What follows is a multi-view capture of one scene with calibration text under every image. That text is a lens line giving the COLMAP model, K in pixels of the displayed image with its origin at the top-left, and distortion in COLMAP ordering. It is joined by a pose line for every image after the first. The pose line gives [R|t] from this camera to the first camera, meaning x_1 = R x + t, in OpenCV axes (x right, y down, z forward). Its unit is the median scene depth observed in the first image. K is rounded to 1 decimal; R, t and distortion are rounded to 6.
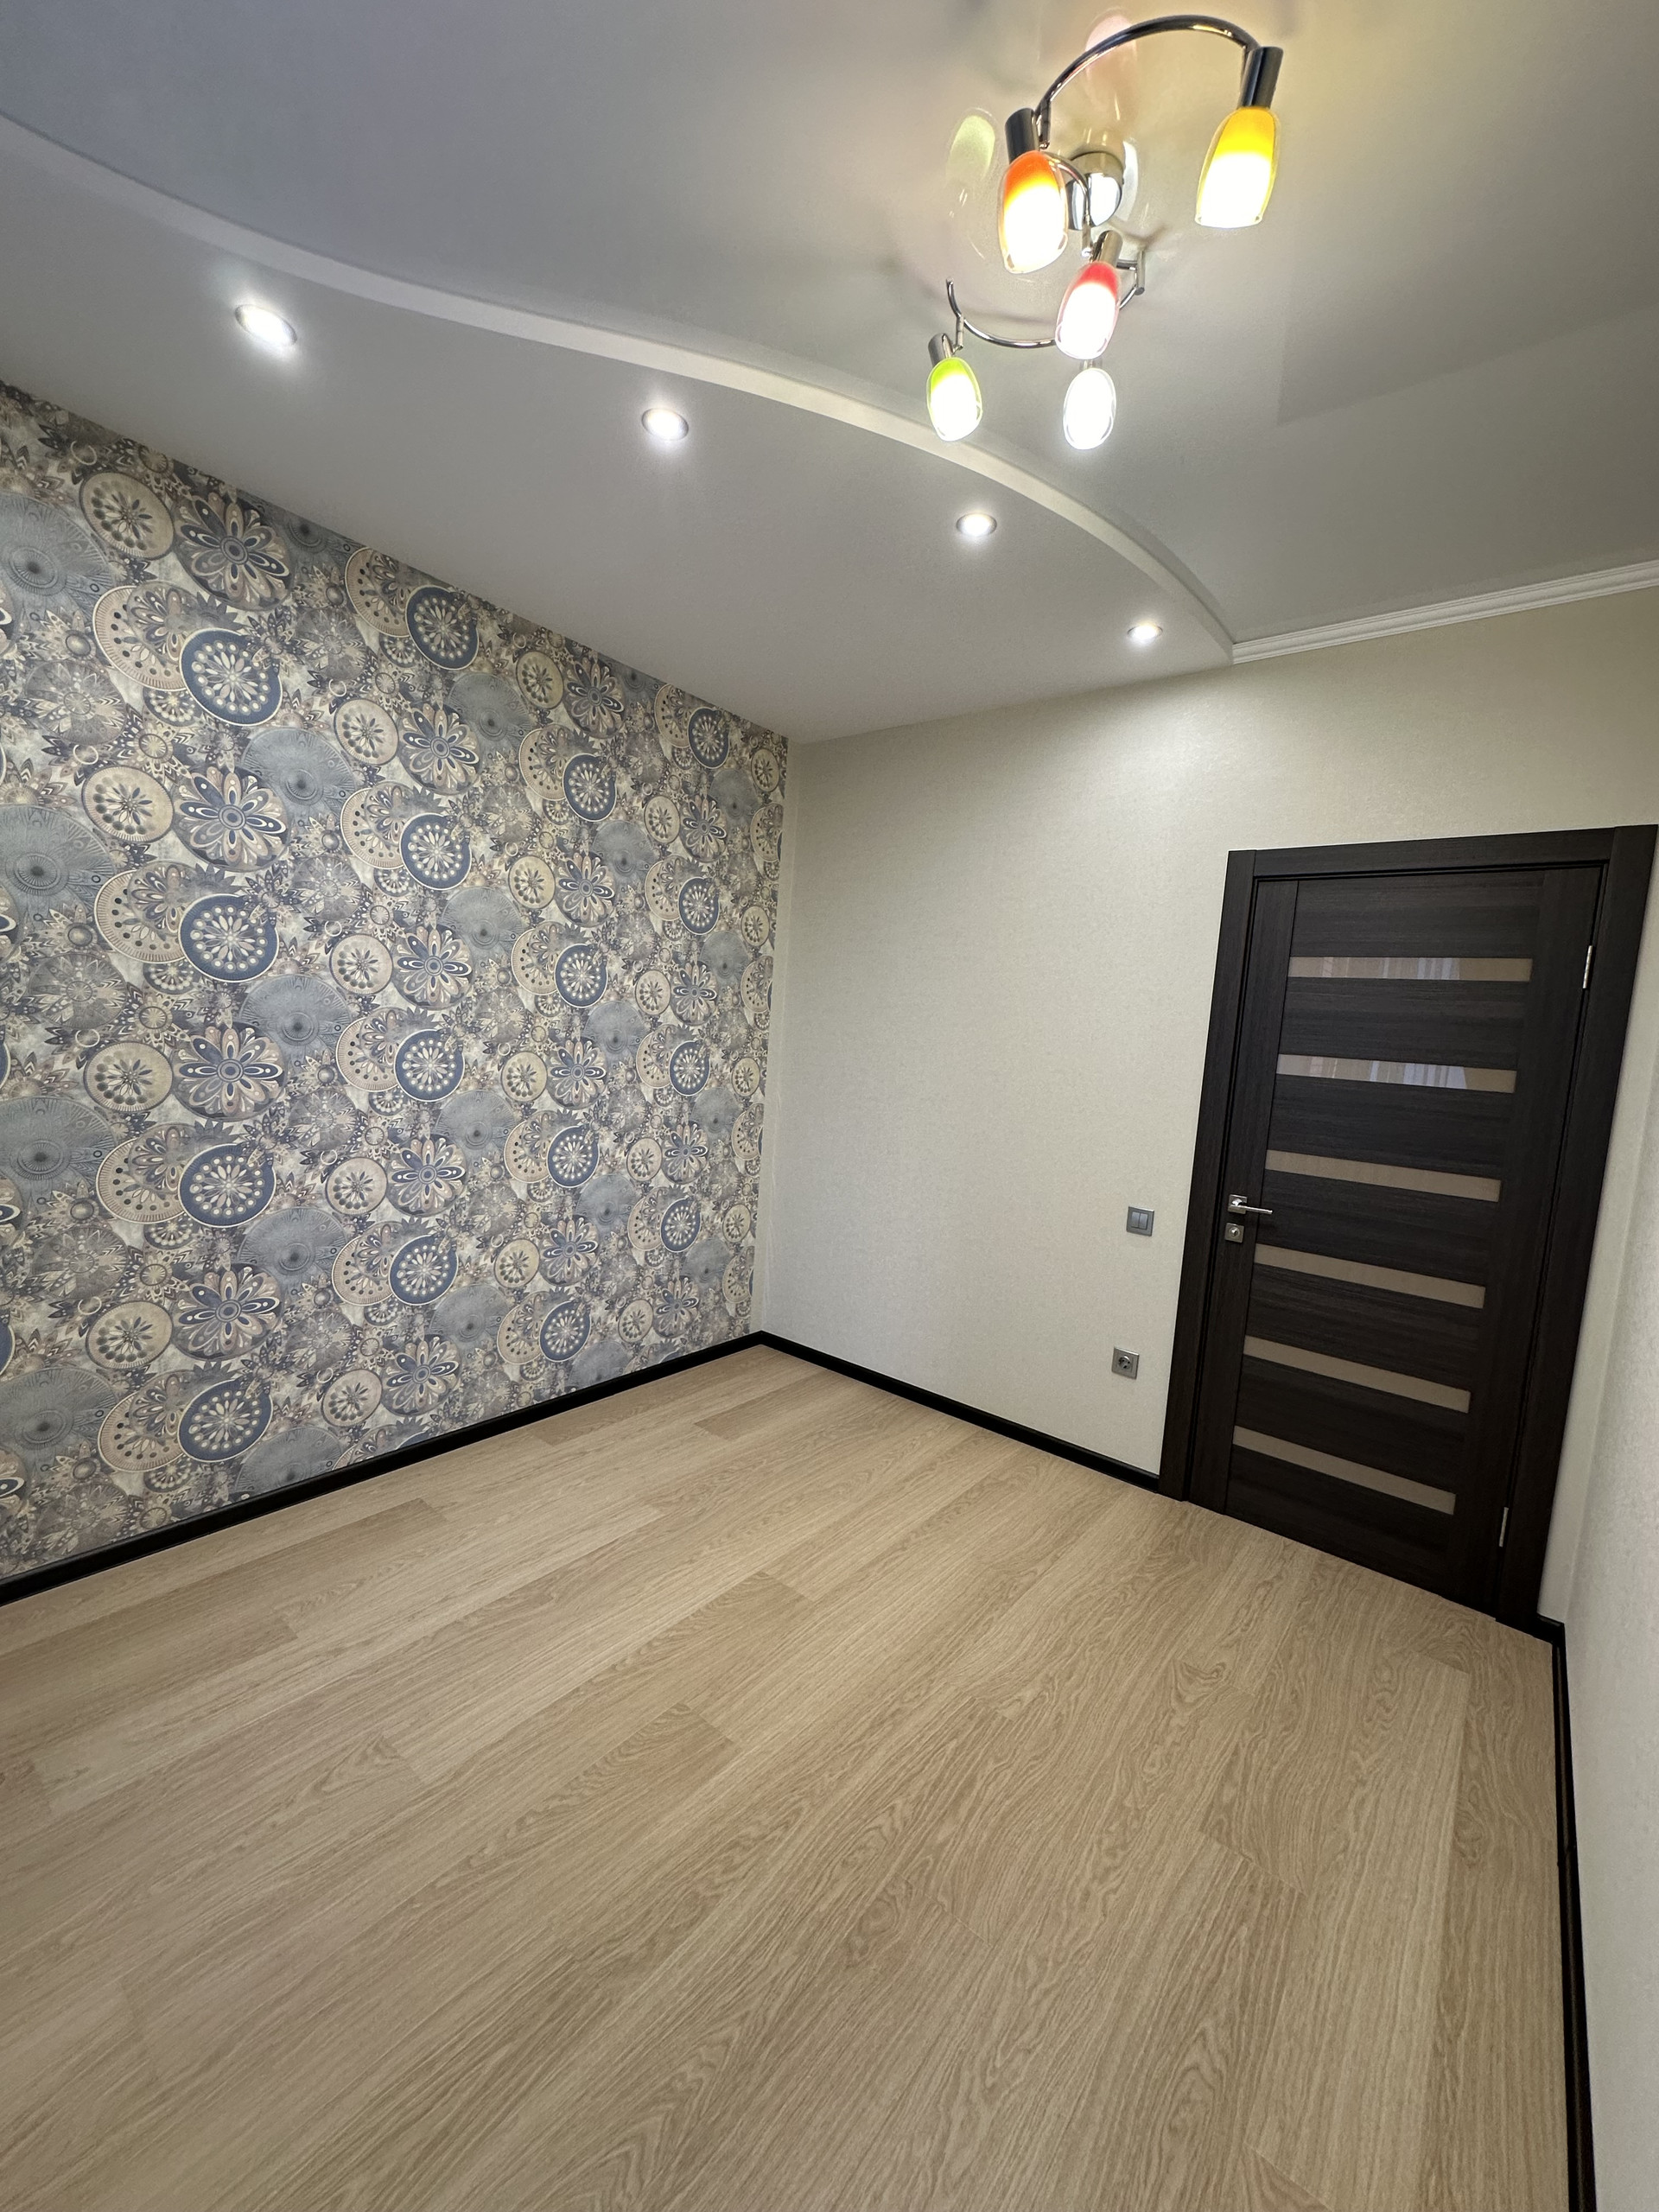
lens RADIAL K [[880.3, 0, 829.8], [0, 880.3, 1106.6], [0, 0, 1]] dist [0.000678, -0.000282]
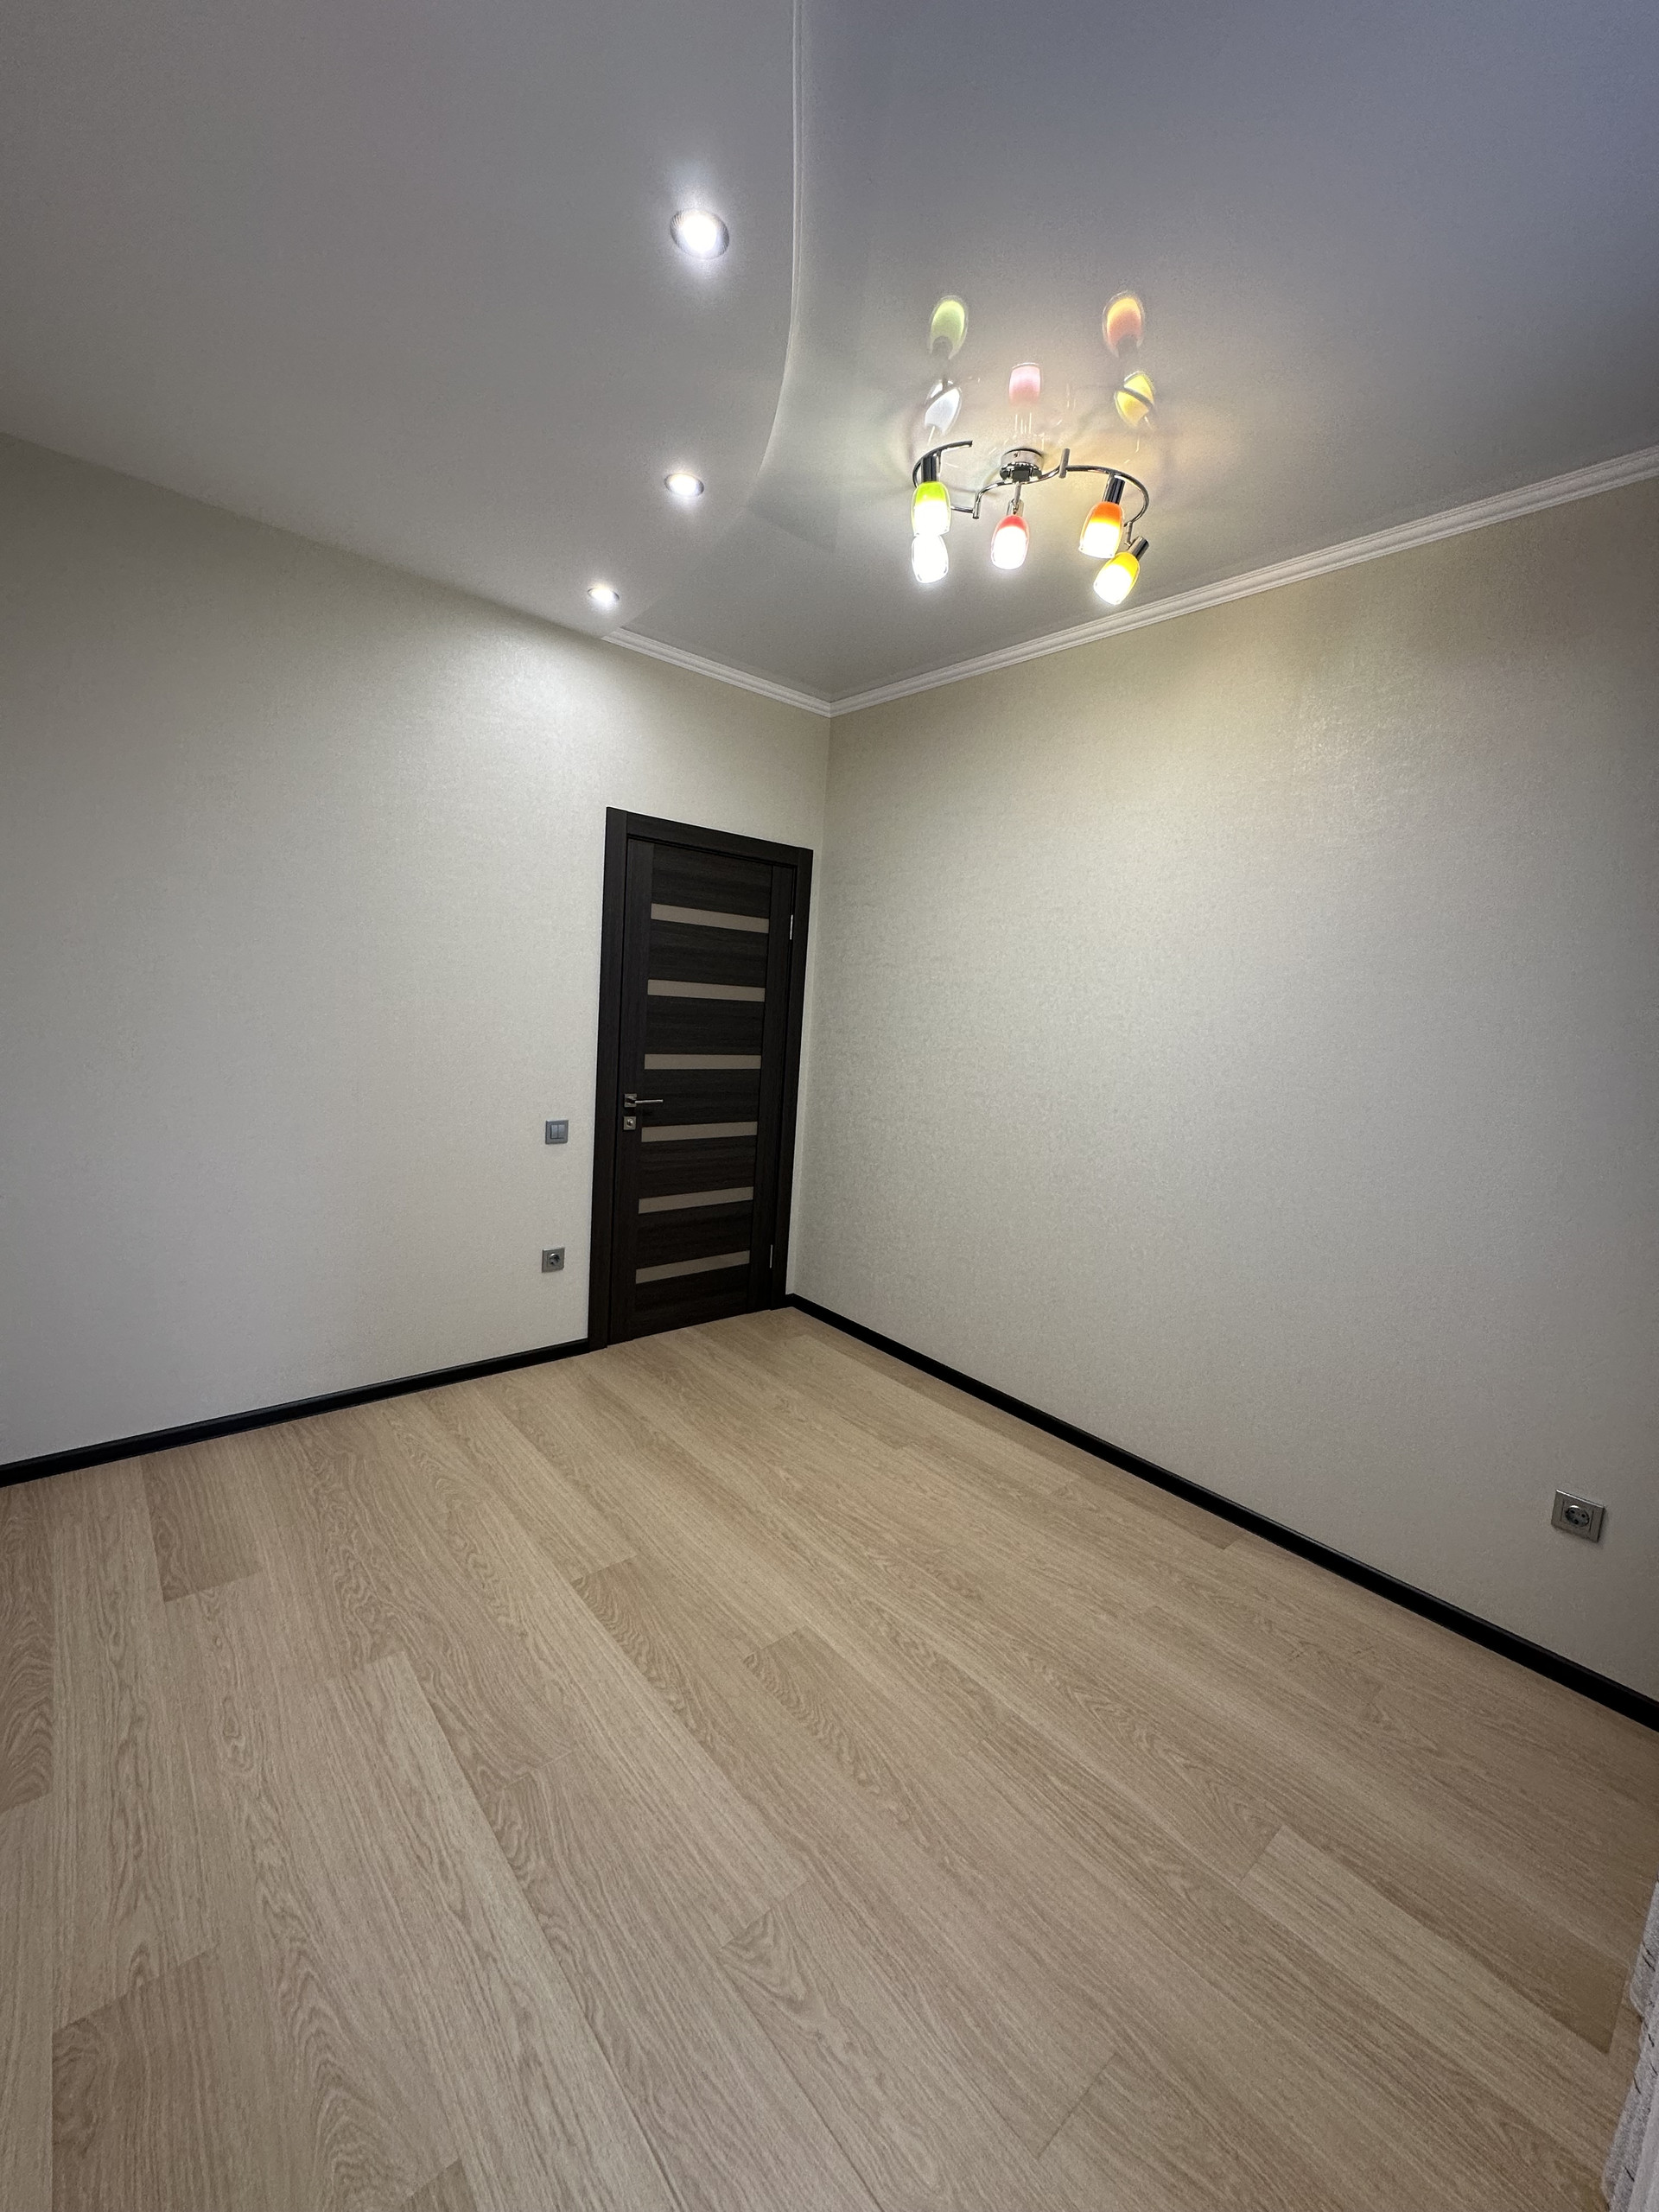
lens RADIAL K [[880.5, 0, 829.2], [0, 880.5, 1105.5], [0, 0, 1]] dist [-0.002699, -0.000540]
pose [[0.182939, -0.176152, 0.967214, -0.727613], [0.033944, 0.984362, 0.172855, -0.092445], [-0.982538, 0.001209, 0.186058, 0.504569]]
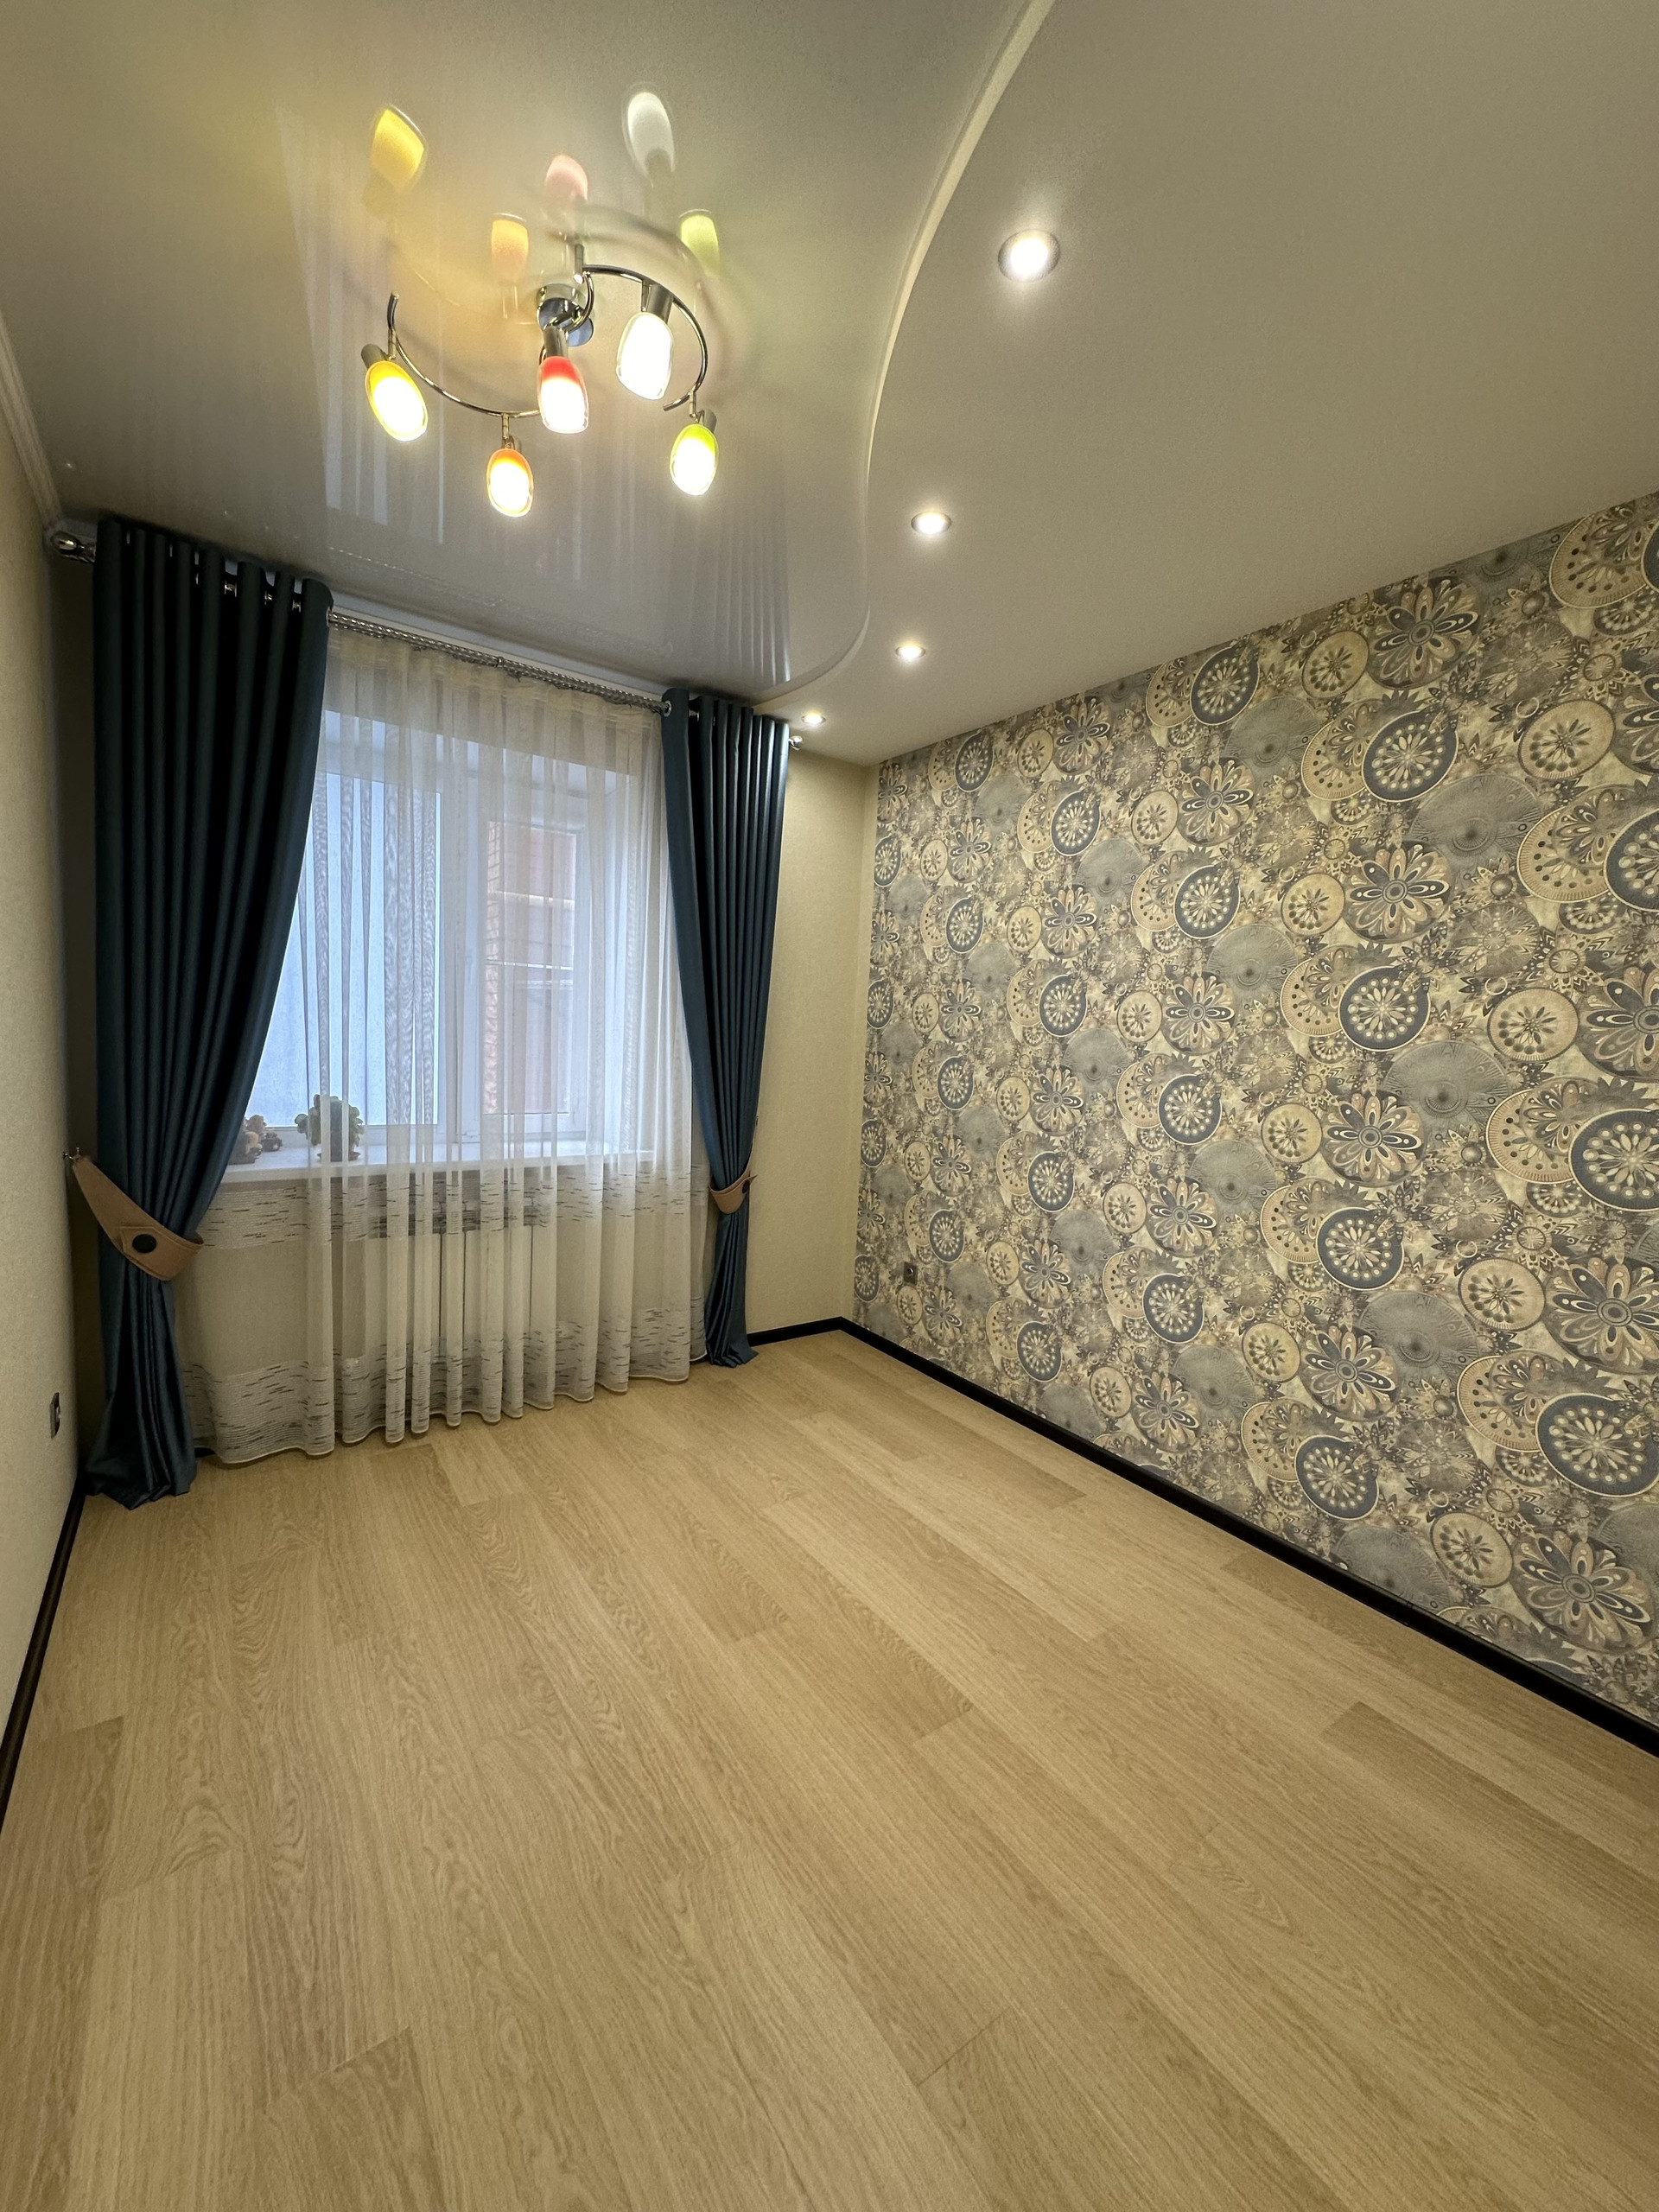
lens RADIAL K [[880.3, 0, 829.8], [0, 880.3, 1106.6], [0, 0, 1]] dist [0.000678, -0.000282]
pose [[-0.272383, 0.002019, -0.962187, 0.657313], [-0.153664, 0.987072, 0.045572, -0.032854], [0.949839, 0.160267, -0.268551, 0.889840]]
